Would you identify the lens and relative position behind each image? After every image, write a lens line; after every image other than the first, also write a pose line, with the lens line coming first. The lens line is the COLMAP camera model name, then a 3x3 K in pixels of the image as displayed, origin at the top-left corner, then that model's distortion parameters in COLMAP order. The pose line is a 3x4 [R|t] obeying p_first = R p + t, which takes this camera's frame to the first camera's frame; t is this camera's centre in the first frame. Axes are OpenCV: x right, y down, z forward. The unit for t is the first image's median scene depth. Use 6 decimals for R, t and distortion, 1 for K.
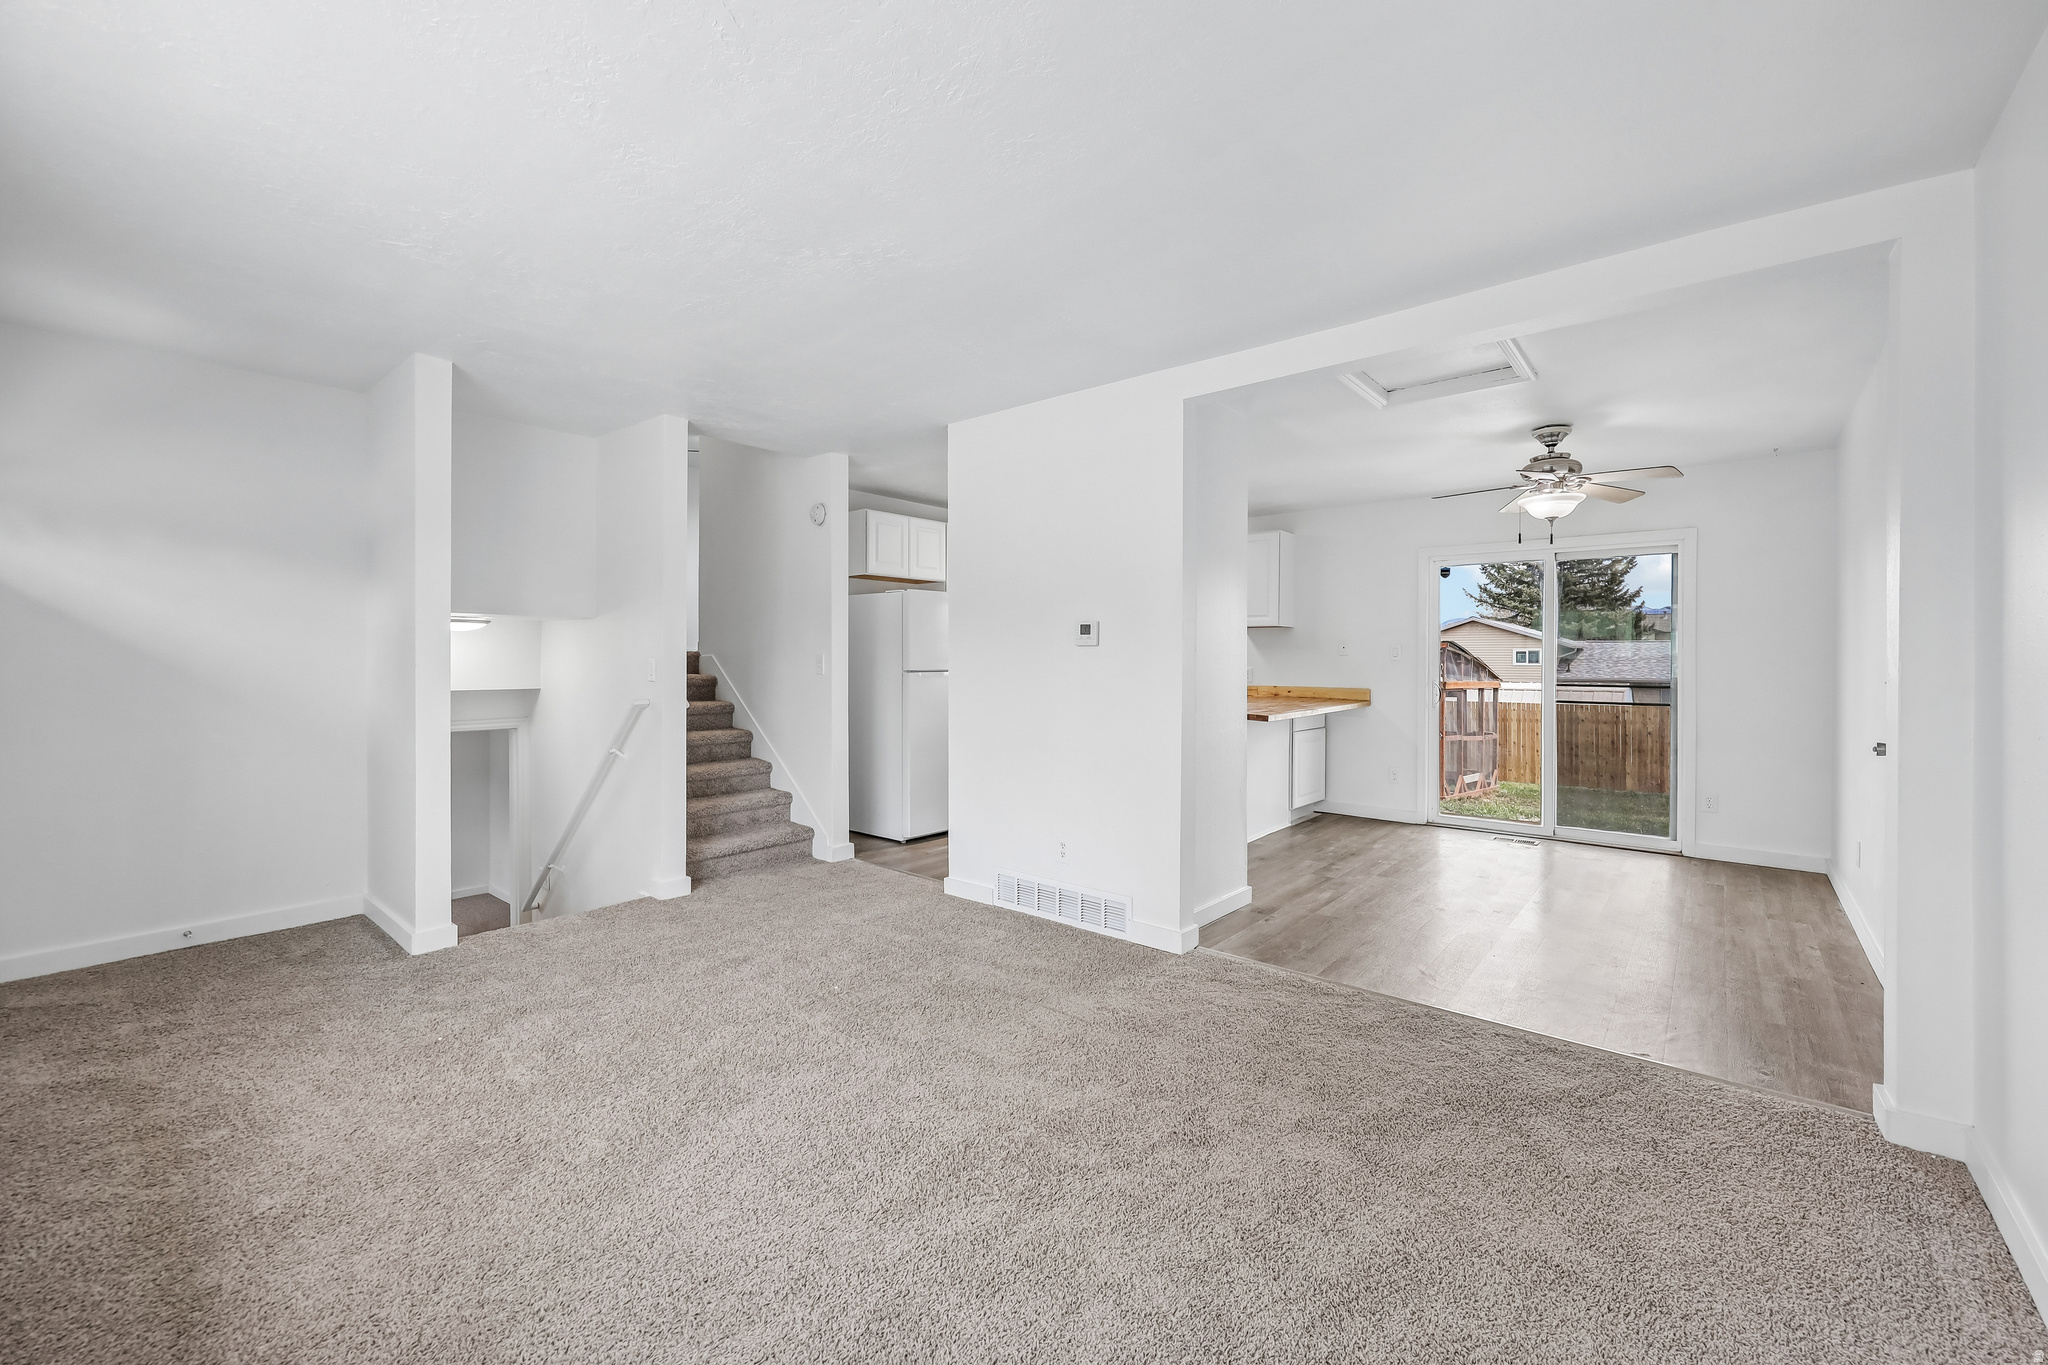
lens RADIAL K [[827.5, 0, 1035.3], [0, 827.5, 660.8], [0, 0, 1]] dist [-0.000112, 0.000314]
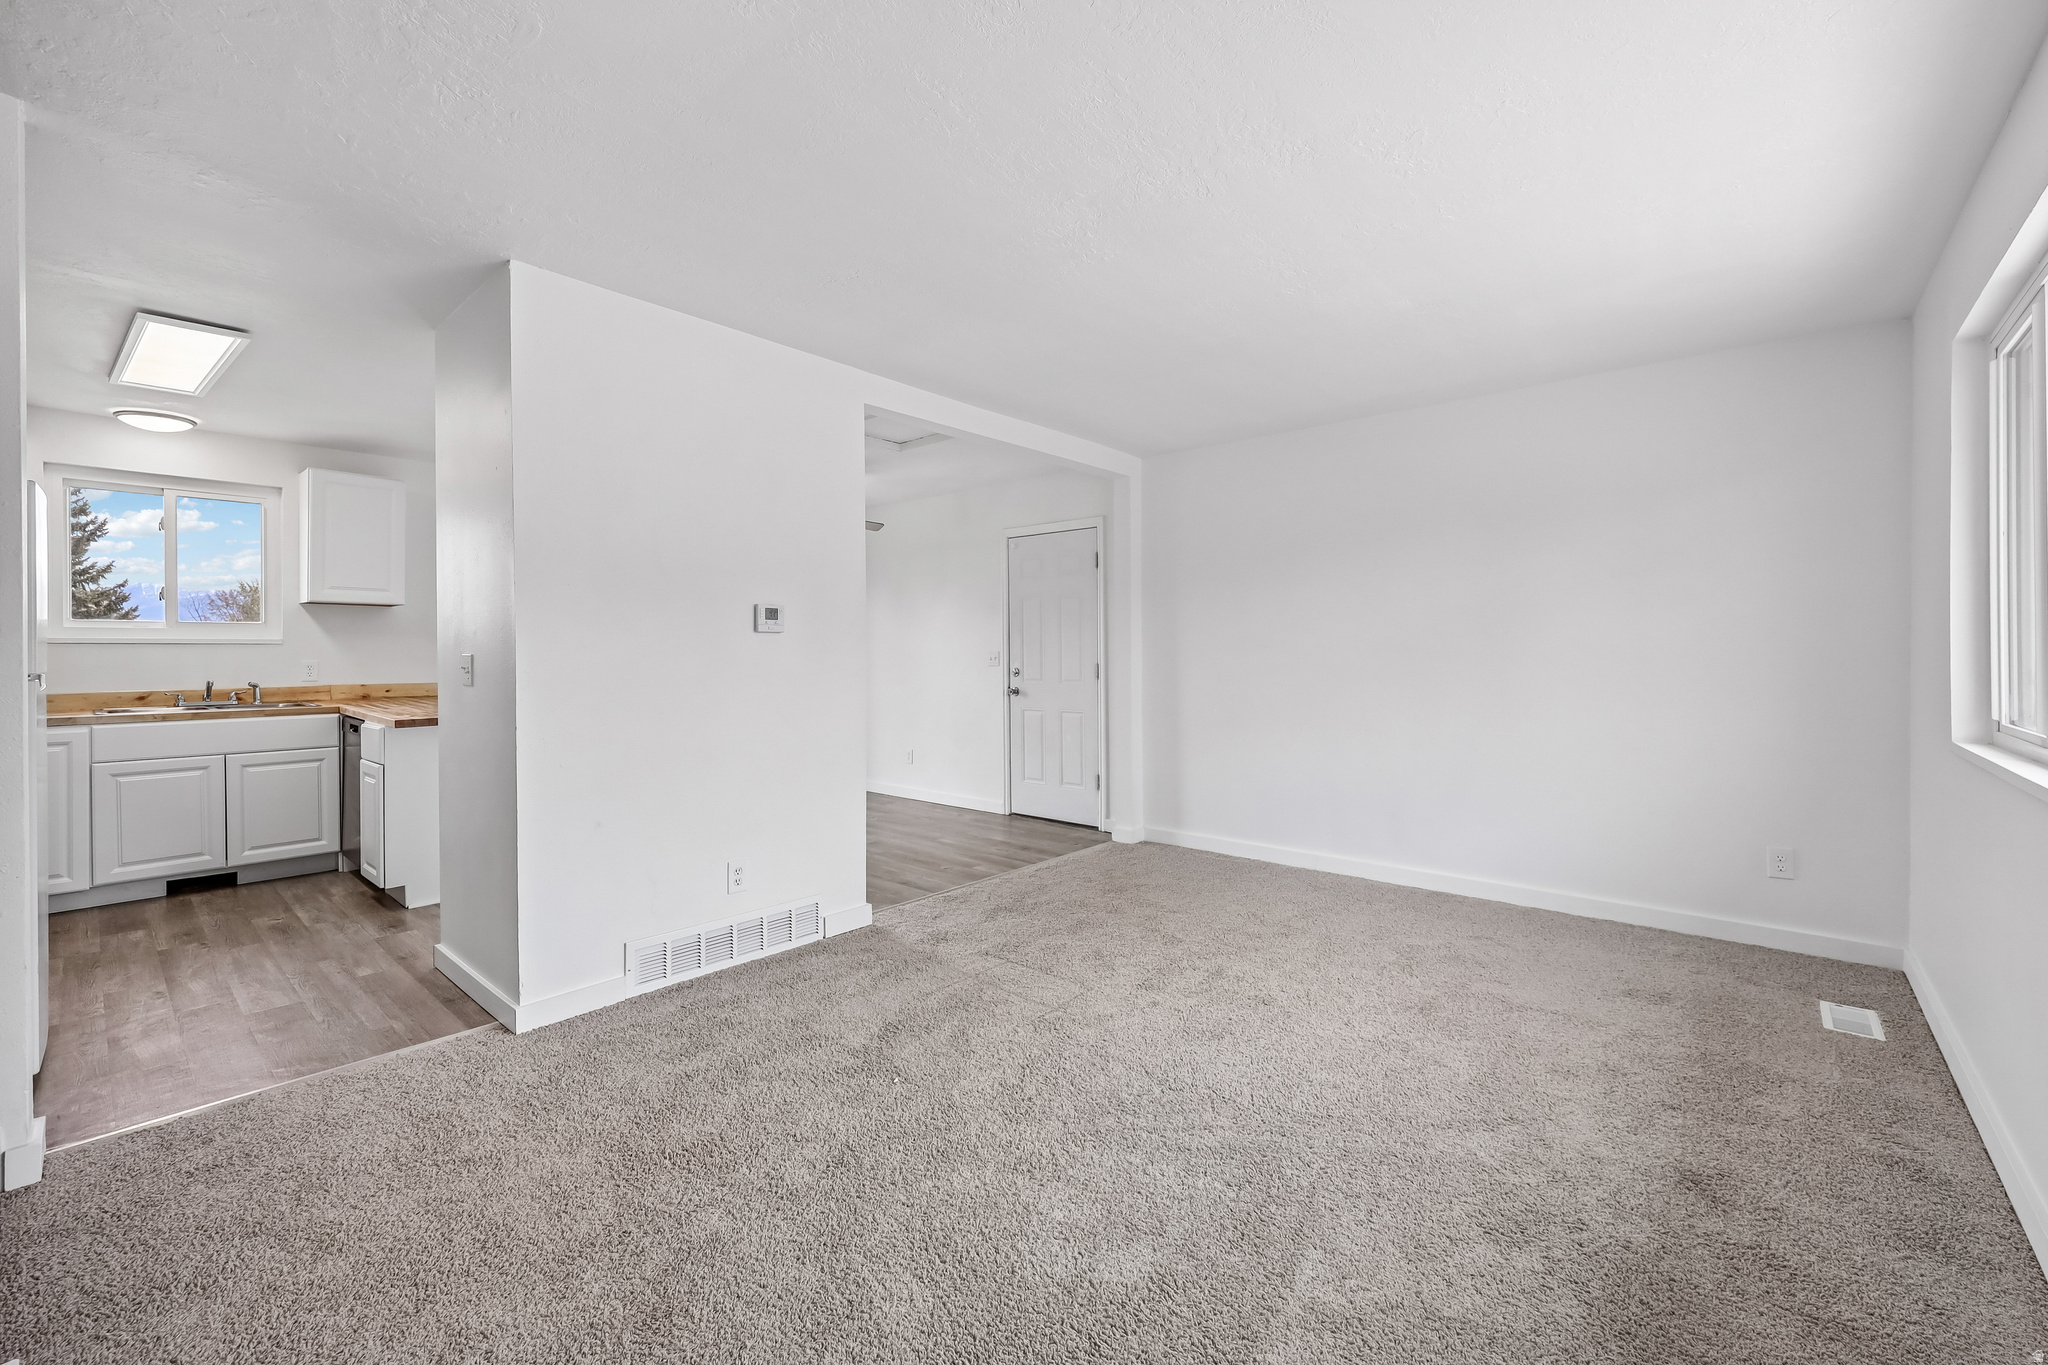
lens RADIAL K [[827.5, 0, 1029.5], [0, 827.5, 652.3], [0, 0, 1]] dist [-0.000112, 0.000314]
pose [[0.024237, -0.004483, 0.999696, -0.466523], [0.002043, 0.999988, 0.004435, -0.000255], [-0.999704, 0.001935, 0.024246, 0.404475]]
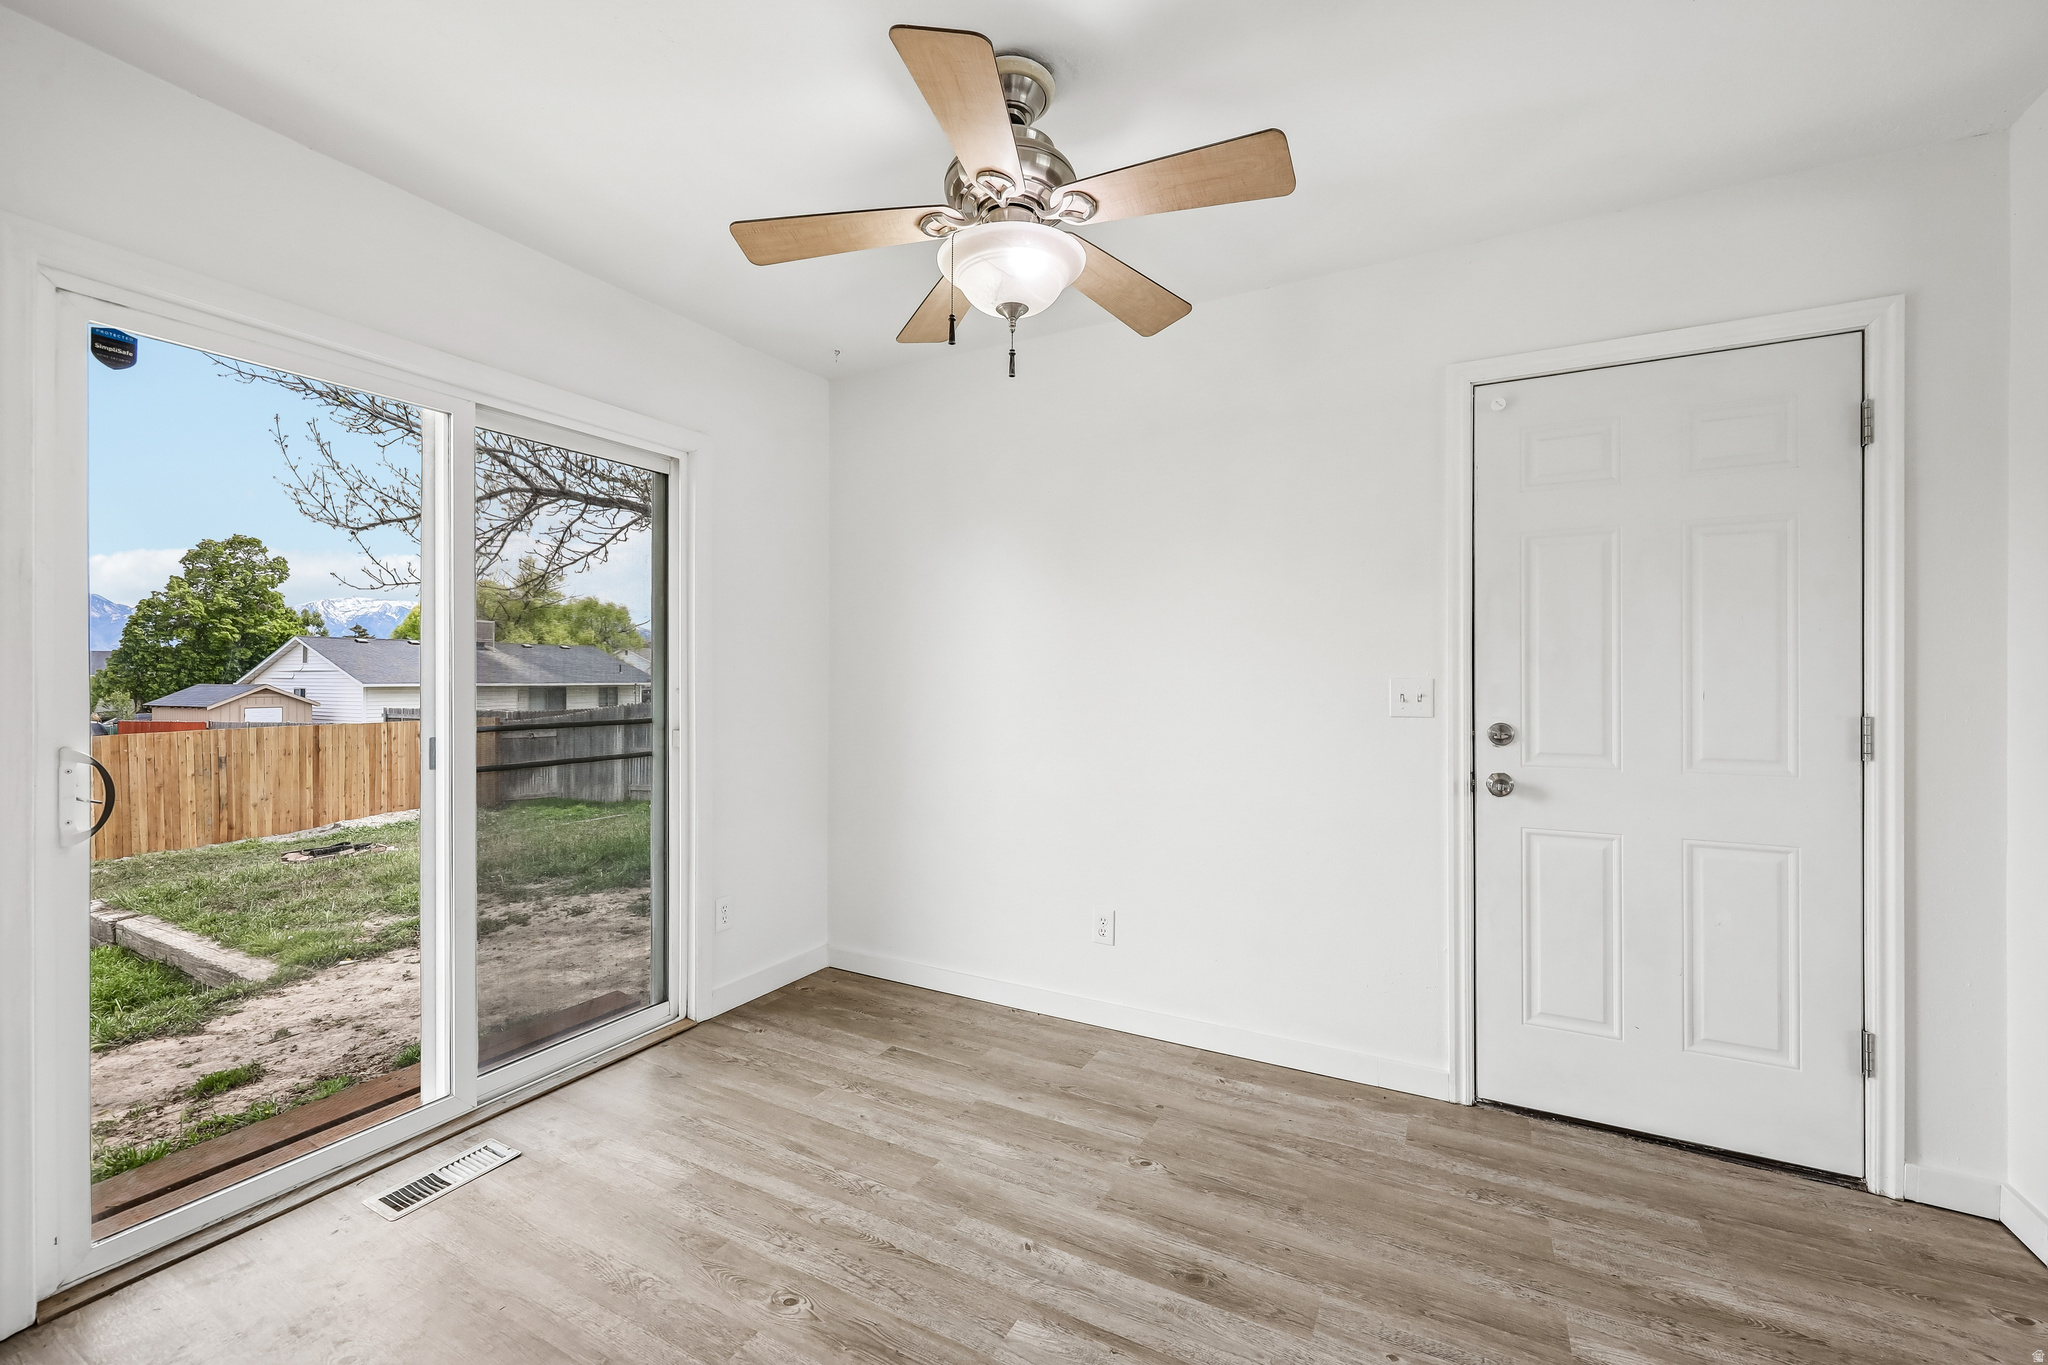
lens RADIAL K [[827.5, 0, 1020.0], [0, 827.5, 667.9], [0, 0, 1]] dist [-0.000112, 0.000314]
pose [[-0.199644, 0.003371, 0.979863, 0.158110], [-0.001586, 0.999992, -0.003764, -0.000519], [-0.979867, -0.002305, -0.199637, 0.717513]]
